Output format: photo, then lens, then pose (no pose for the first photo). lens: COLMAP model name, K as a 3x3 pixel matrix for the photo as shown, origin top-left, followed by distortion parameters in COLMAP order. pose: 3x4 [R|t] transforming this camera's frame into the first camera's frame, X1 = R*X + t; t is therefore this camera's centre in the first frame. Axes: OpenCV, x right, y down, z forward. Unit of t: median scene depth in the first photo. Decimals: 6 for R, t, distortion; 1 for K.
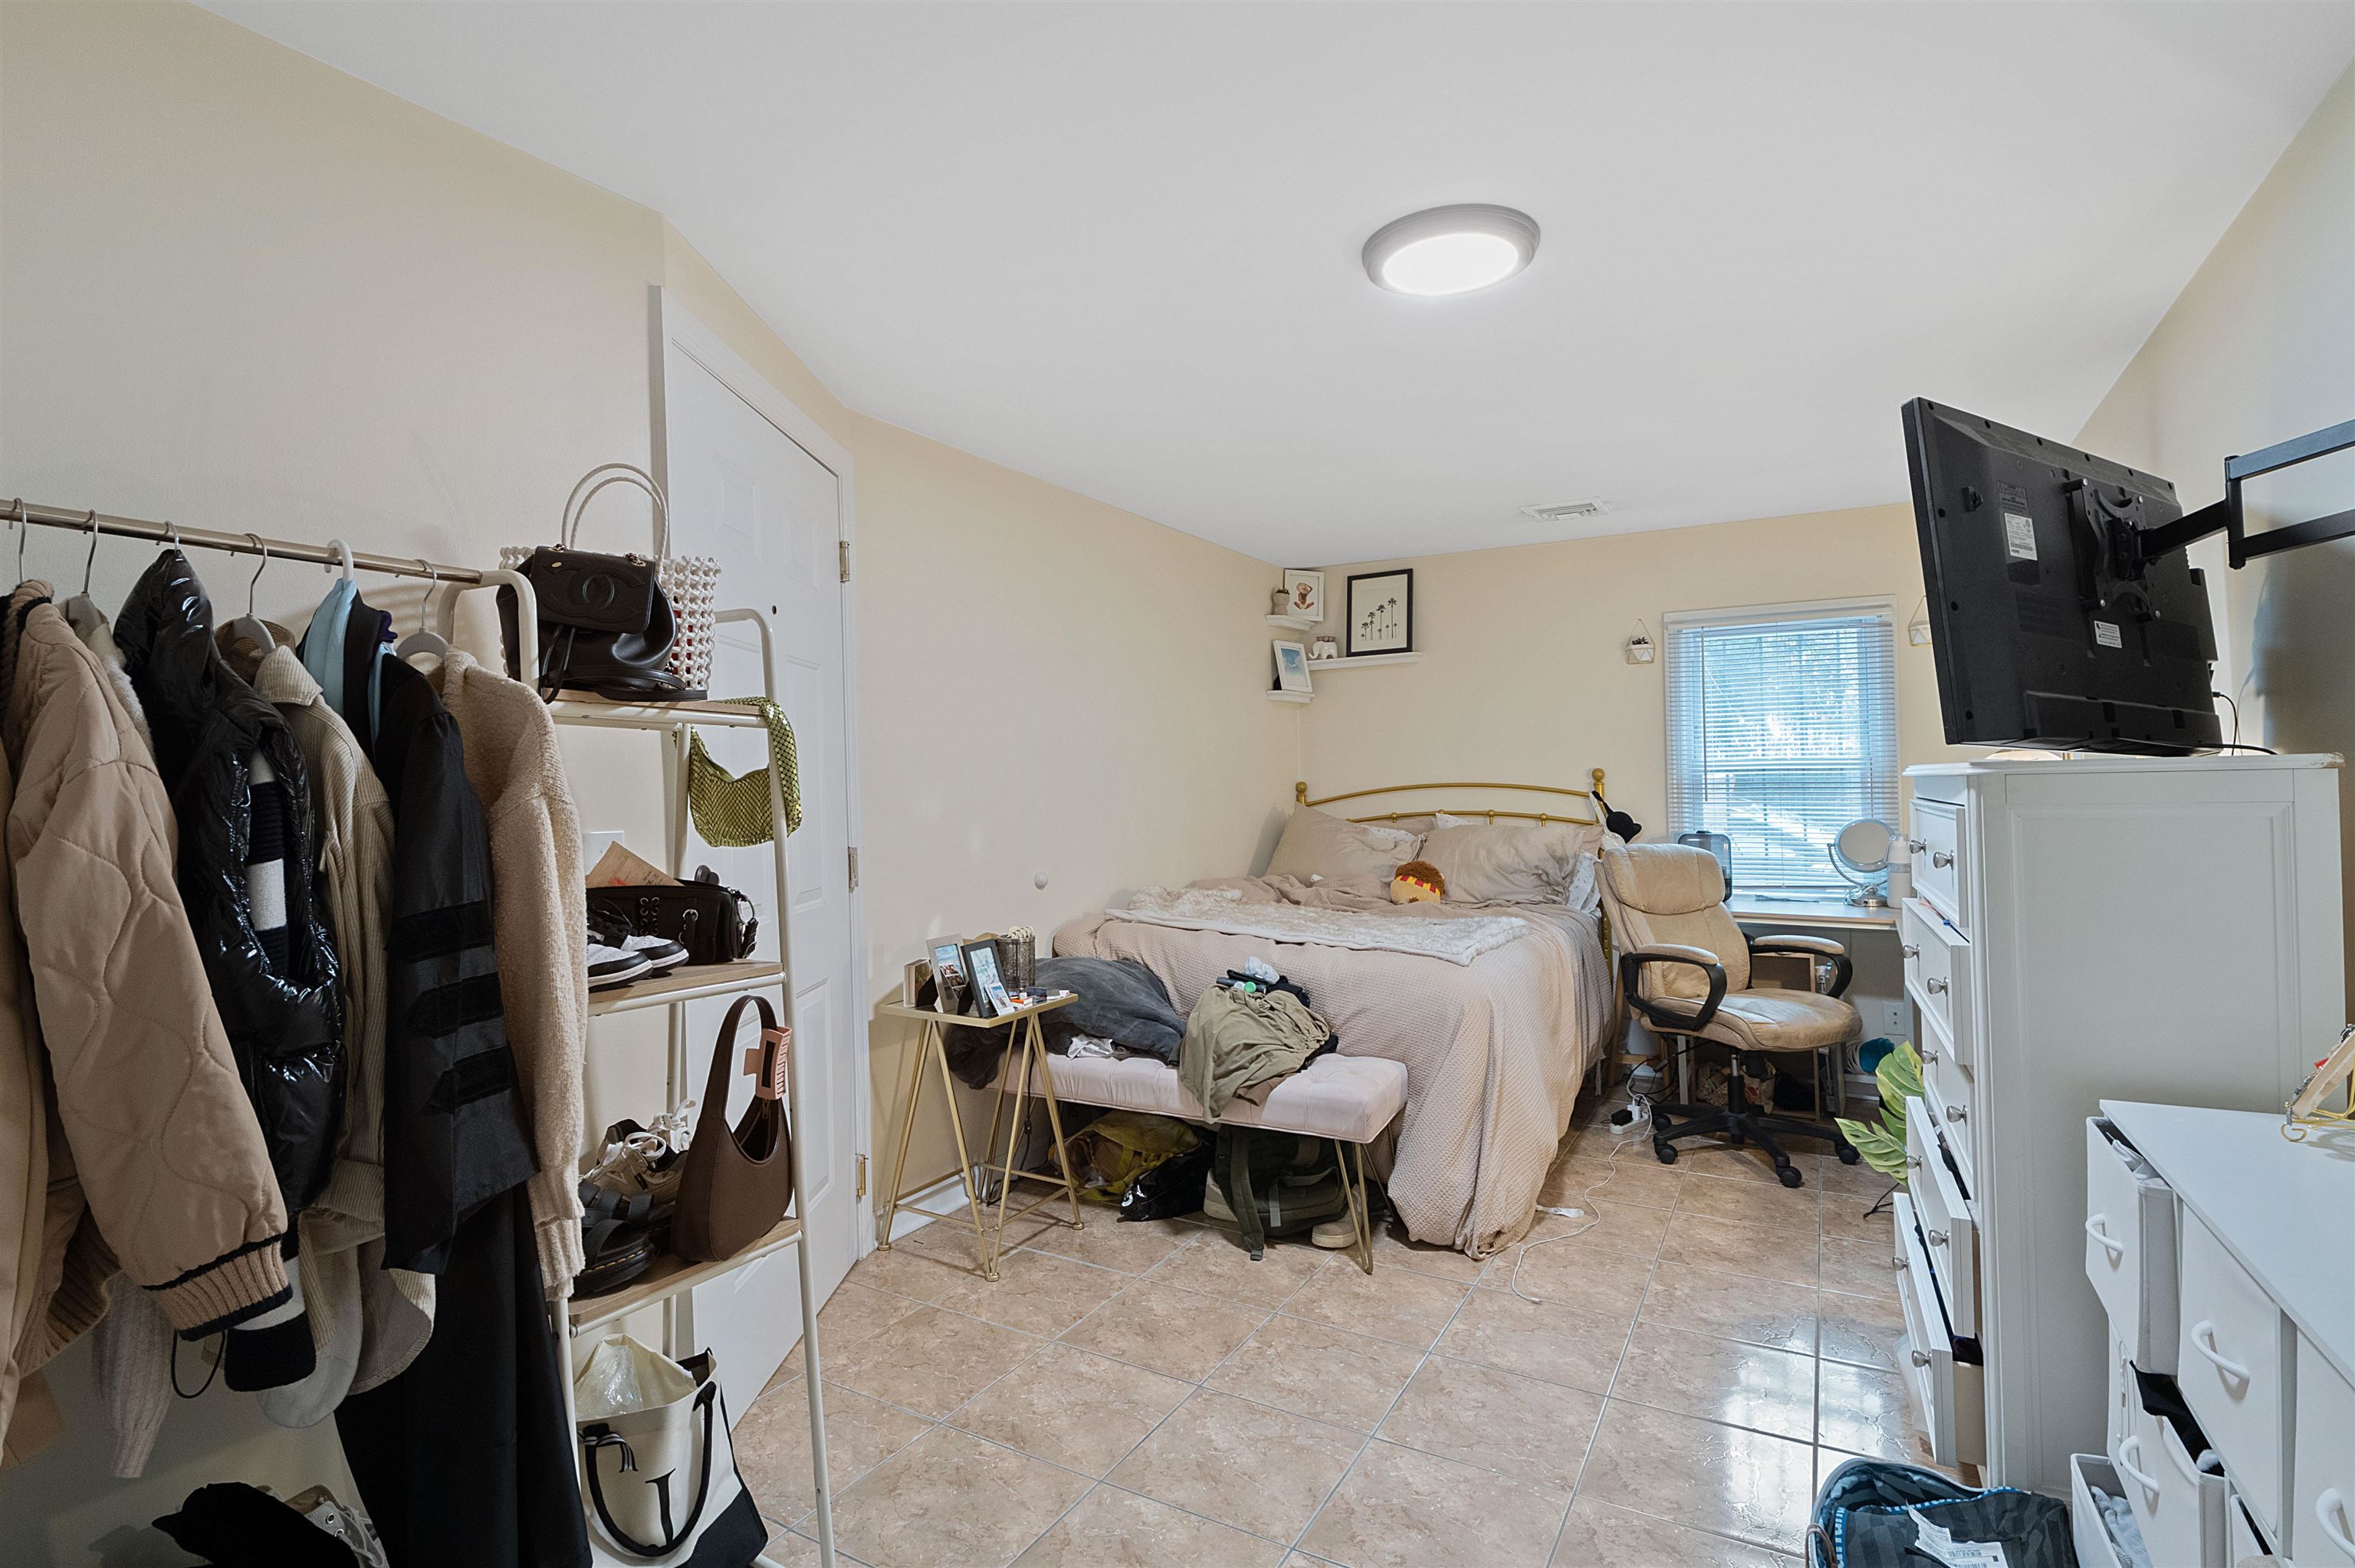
lens RADIAL K [[1154.6, 0, 1178.0], [0, 1154.6, 772.8], [0, 0, 1]] dist [0.043544, -0.044981]
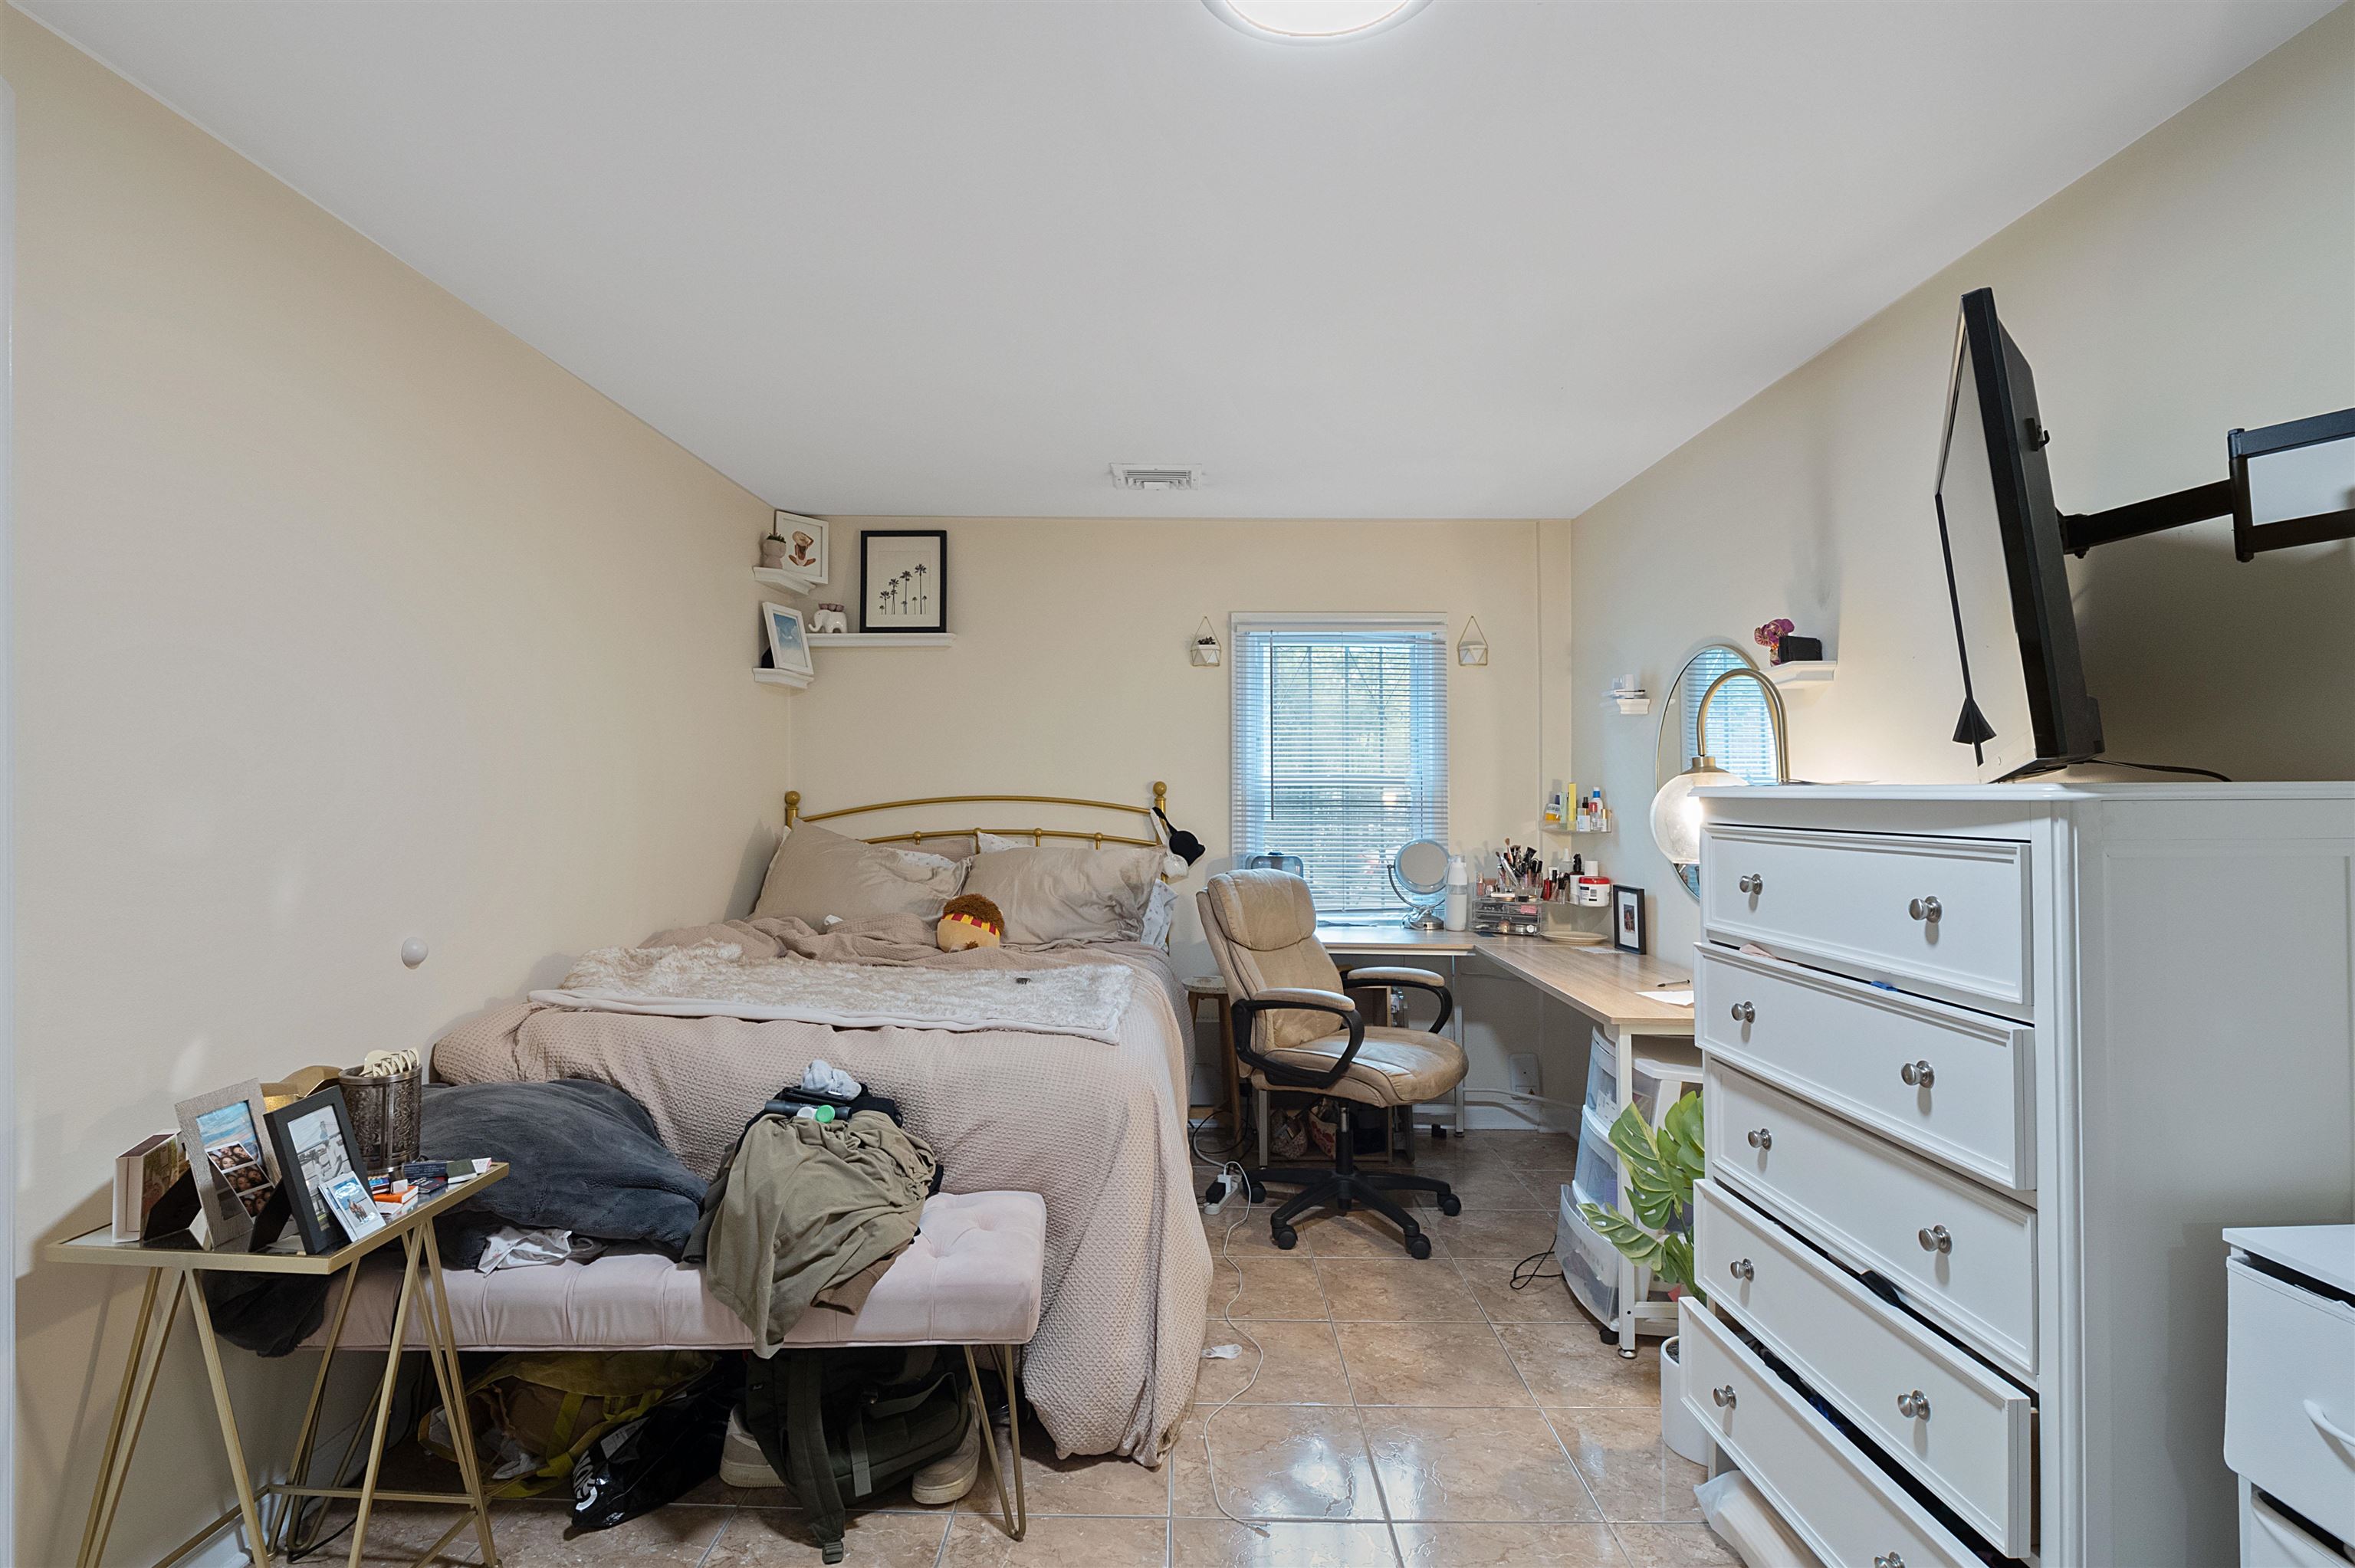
lens RADIAL K [[1154.6, 0, 1178.0], [0, 1154.6, 772.8], [0, 0, 1]] dist [0.043544, -0.044981]
pose [[0.867961, 0.026715, 0.495913, -0.077988], [-0.020746, 0.999631, -0.017540, 0.005884], [-0.496198, 0.004936, 0.868195, 0.306529]]
